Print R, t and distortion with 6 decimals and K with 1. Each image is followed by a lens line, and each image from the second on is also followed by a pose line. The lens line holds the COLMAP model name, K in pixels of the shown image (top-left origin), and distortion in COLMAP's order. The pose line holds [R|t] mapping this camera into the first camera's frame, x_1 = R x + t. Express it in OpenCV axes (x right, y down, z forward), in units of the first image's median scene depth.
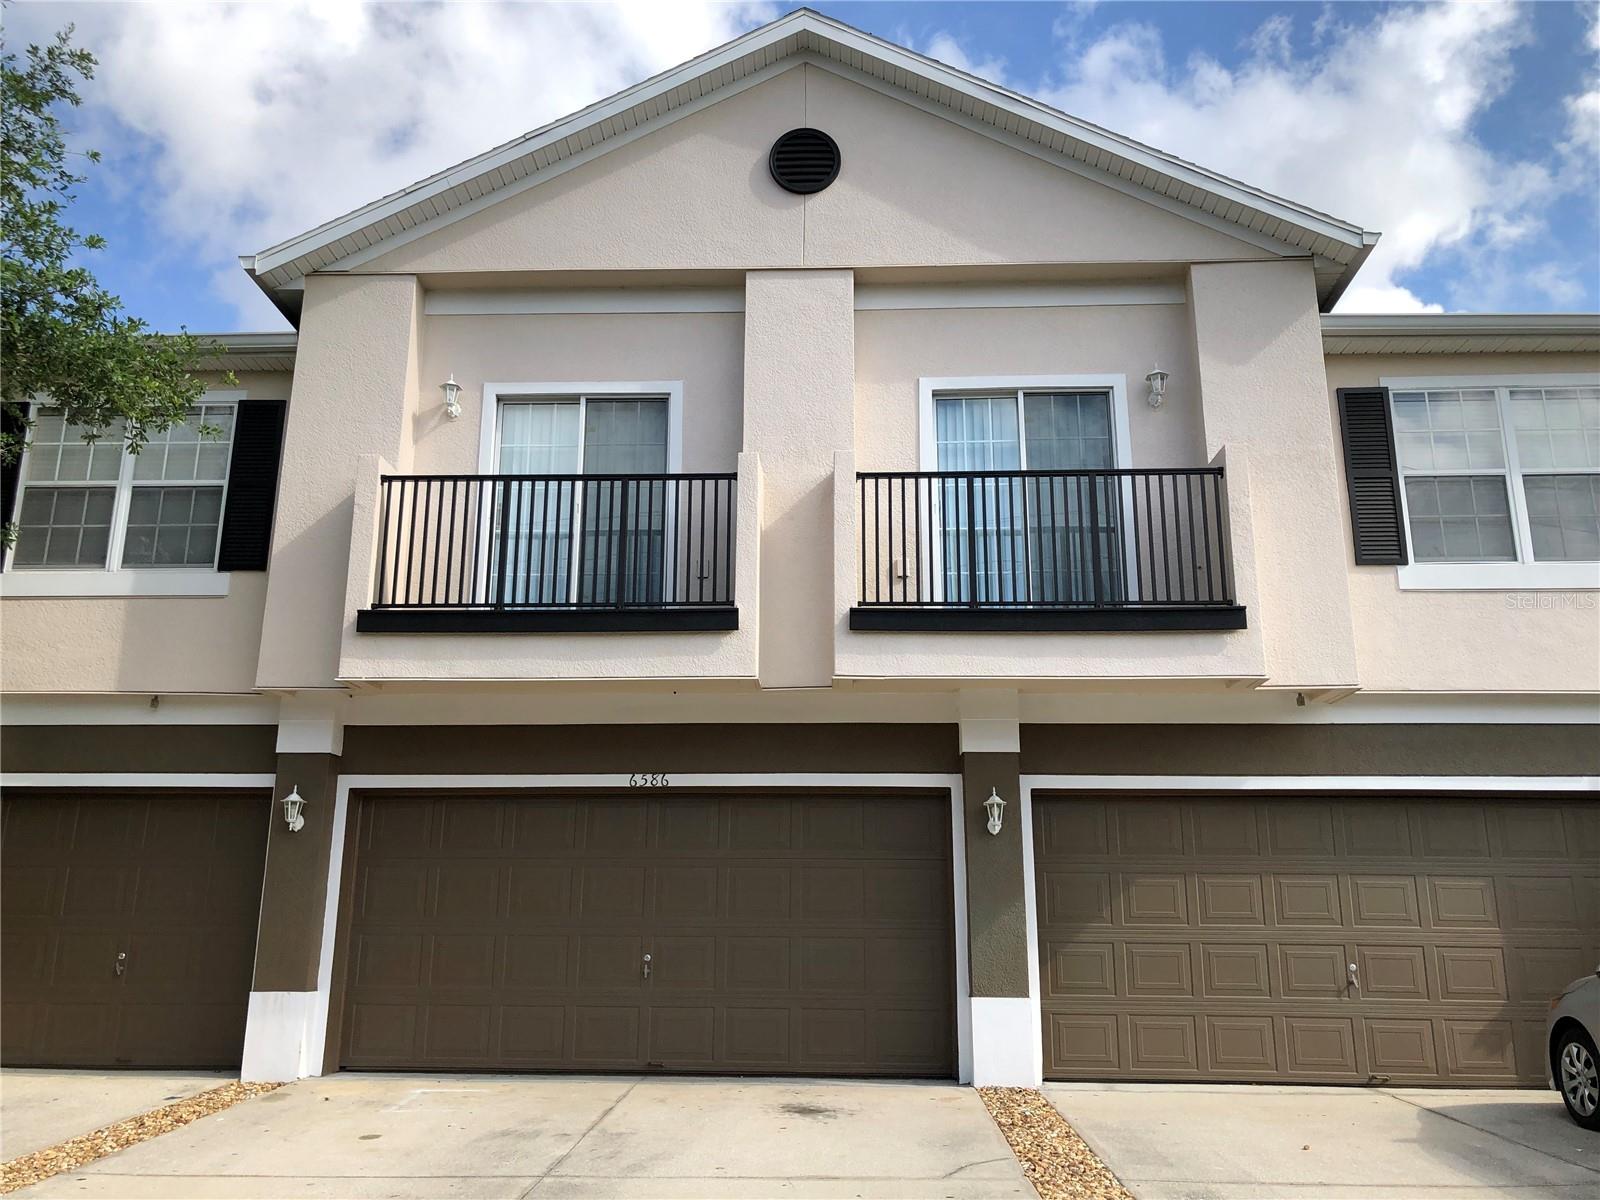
lens RADIAL K [[1389.0, 0, 805.7], [0, 1389.0, 591.1], [0, 0, 1]] dist [0.047088, -0.009074]
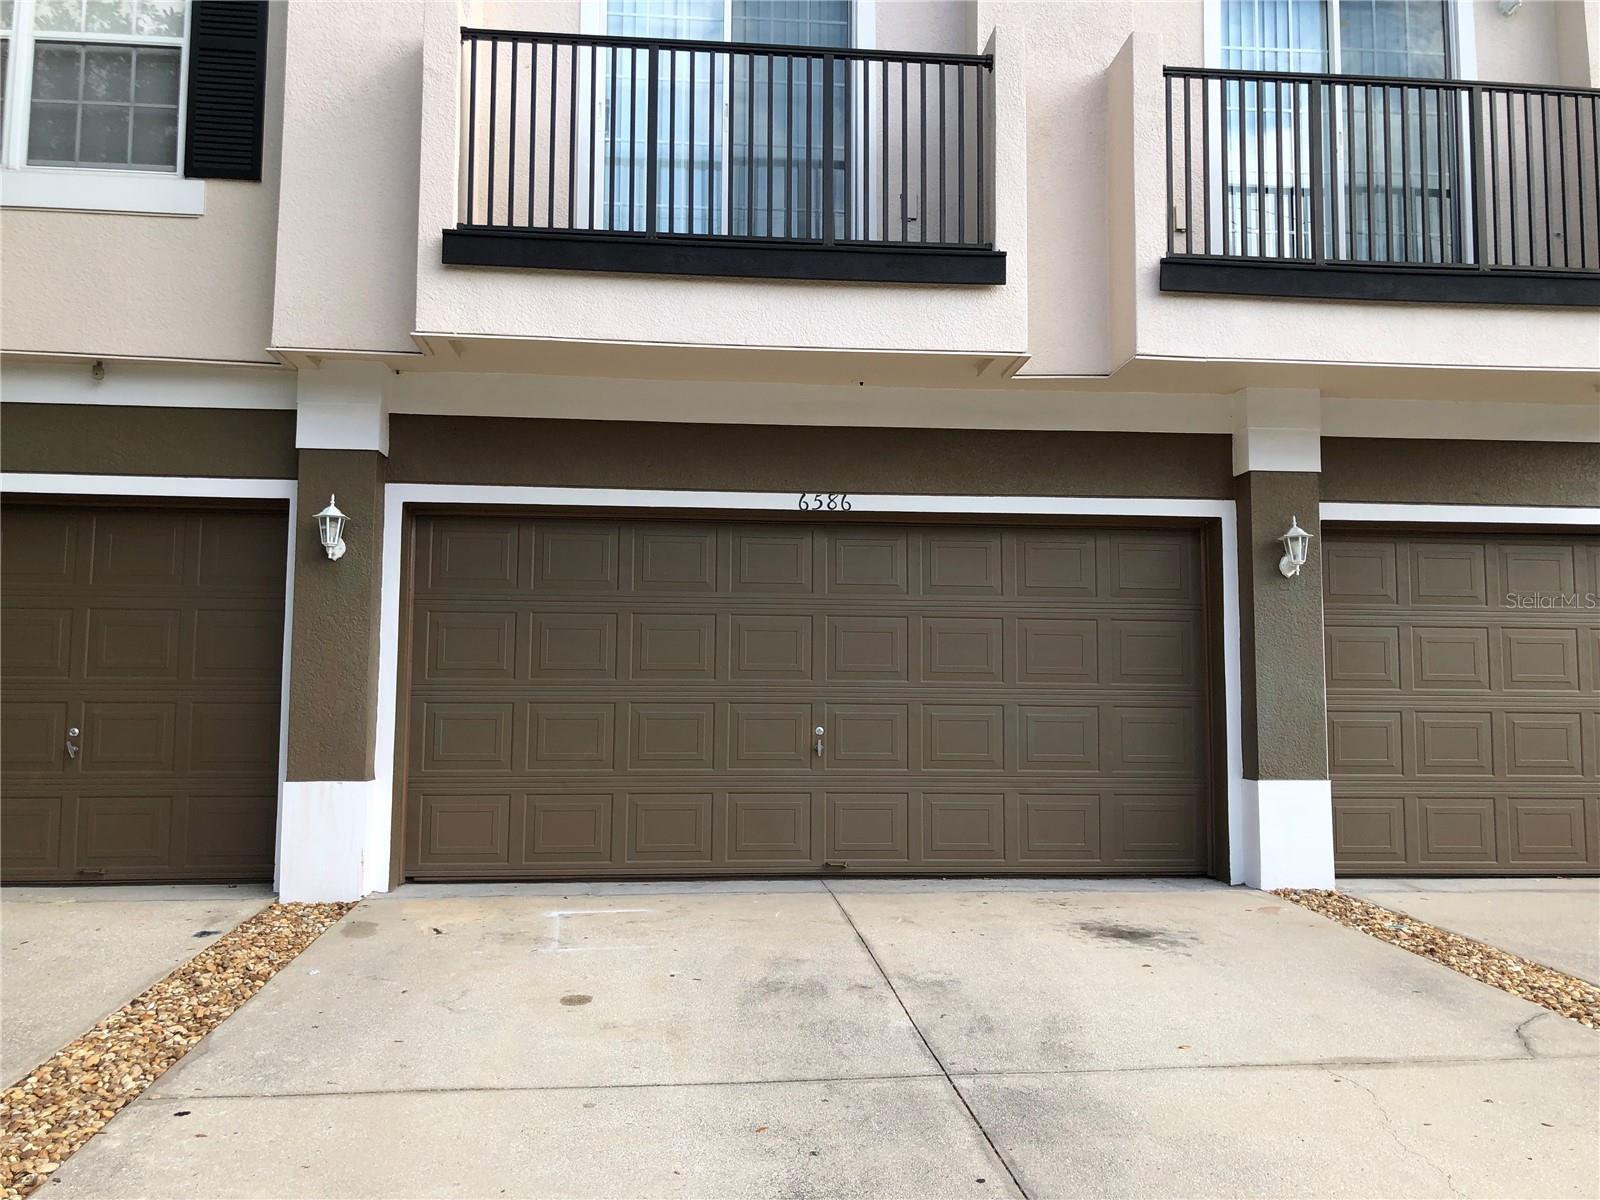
lens RADIAL K [[1303.2, 0, 807.8], [0, 1303.2, 595.8], [0, 0, 1]] dist [0.110079, -0.116436]
pose [[0.988099, 0.010177, 0.153485, -0.232561], [-0.034862, 0.986661, 0.159010, 0.075915], [-0.149819, -0.162468, 0.975273, 0.315528]]
